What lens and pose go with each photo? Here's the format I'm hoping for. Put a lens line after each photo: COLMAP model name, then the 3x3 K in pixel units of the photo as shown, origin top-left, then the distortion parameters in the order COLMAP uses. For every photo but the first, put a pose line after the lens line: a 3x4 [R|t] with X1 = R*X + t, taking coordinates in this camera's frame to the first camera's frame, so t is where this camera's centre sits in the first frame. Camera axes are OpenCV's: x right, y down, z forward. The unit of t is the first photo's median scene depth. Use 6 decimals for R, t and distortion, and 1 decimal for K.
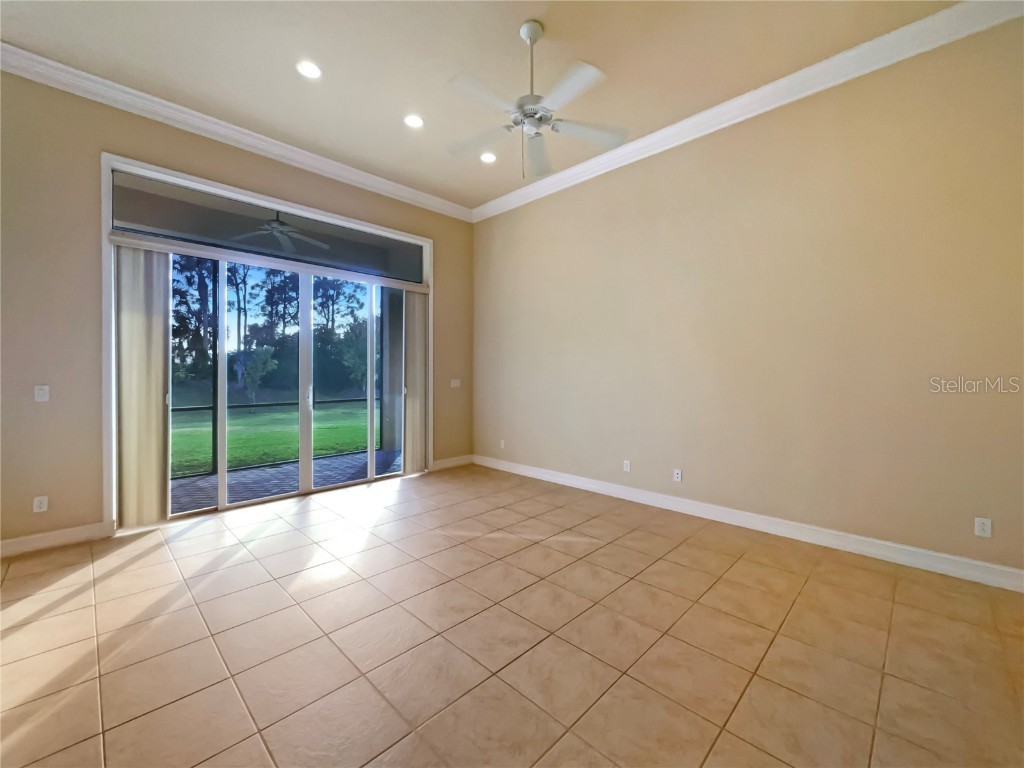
lens RADIAL K [[421.1, 0, 511.7], [0, 421.1, 368.4], [0, 0, 1]] dist [0.000174, 0.000051]
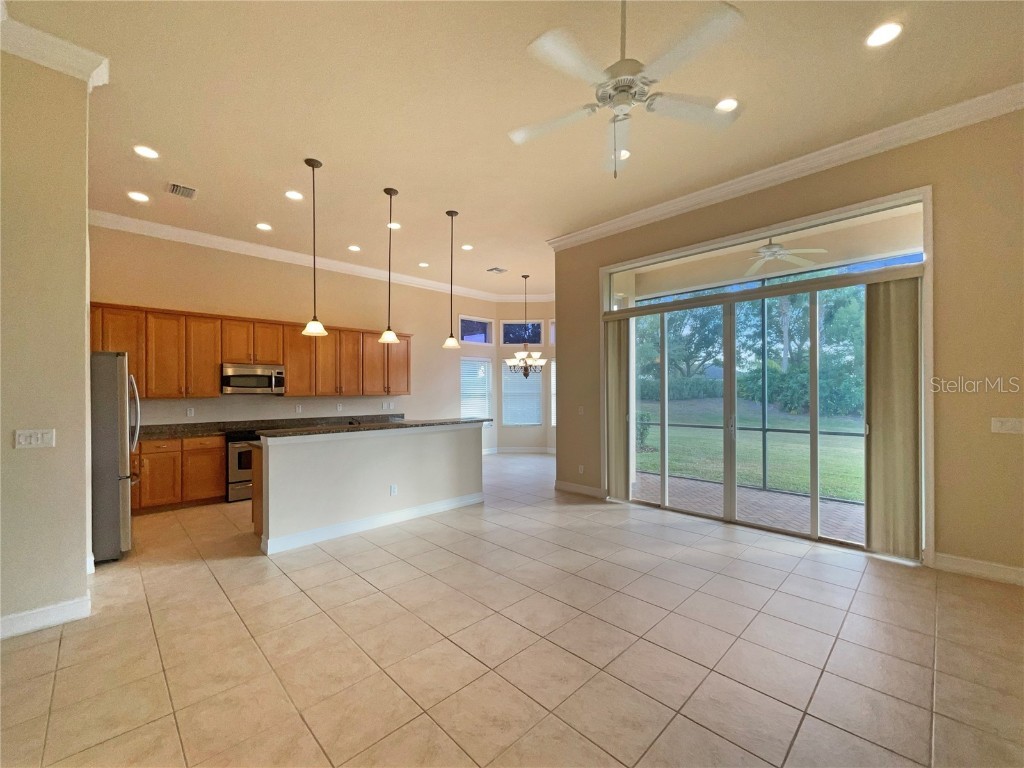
lens RADIAL K [[421.4, 0, 512.0], [0, 421.4, 384.0], [0, 0, 1]] dist [-0.019745, -0.000055]
pose [[-0.019243, -0.014561, -0.999709, 0.677938], [0.009124, 0.999850, -0.014739, -0.025247], [0.999773, -0.009405, -0.019108, 0.657133]]
